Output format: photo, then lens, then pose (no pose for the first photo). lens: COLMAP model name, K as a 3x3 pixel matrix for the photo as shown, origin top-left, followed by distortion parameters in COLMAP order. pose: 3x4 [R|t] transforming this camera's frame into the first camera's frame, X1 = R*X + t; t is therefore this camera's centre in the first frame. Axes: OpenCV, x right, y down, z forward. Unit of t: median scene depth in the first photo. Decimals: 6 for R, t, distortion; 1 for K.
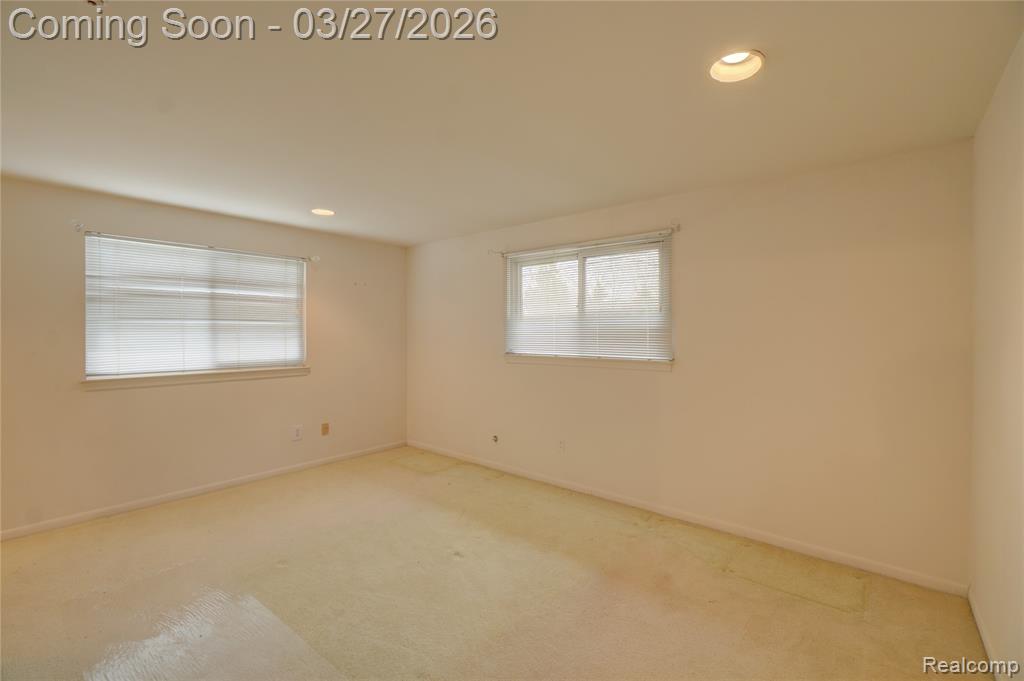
lens RADIAL K [[439.4, 0, 508.0], [0, 439.4, 337.6], [0, 0, 1]] dist [-0.012078, 0.001530]
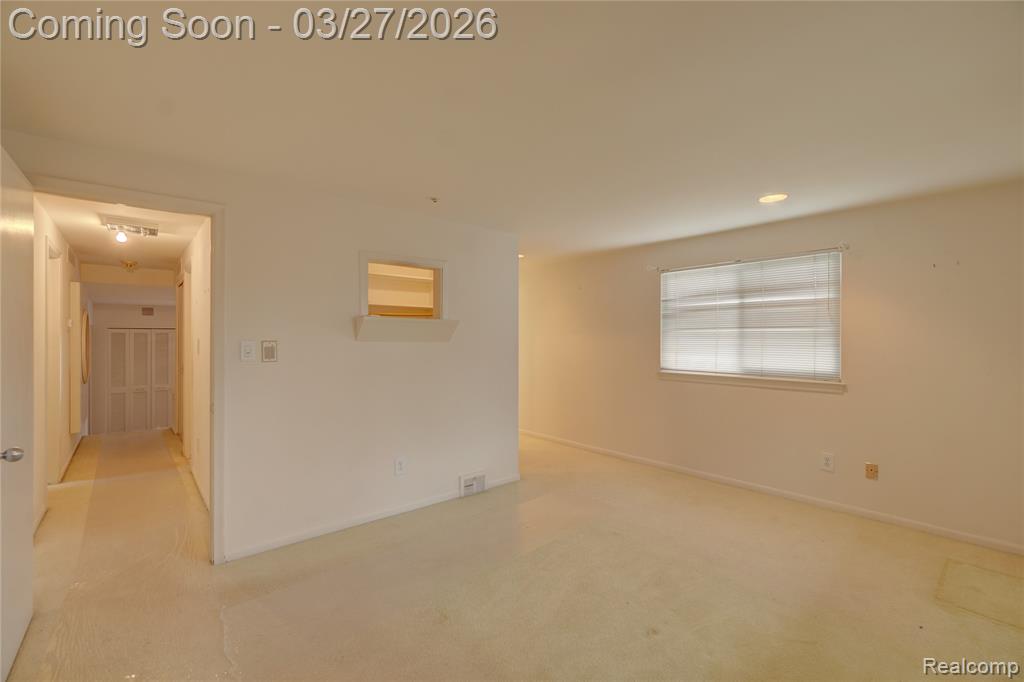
lens RADIAL K [[439.4, 0, 504.7], [0, 439.4, 338.4], [0, 0, 1]] dist [-0.012078, 0.001530]
pose [[-0.155631, -0.000053, -0.987815, 0.477957], [-0.014161, 0.999897, 0.002177, -0.008963], [0.987714, 0.014327, -0.155616, 0.592984]]
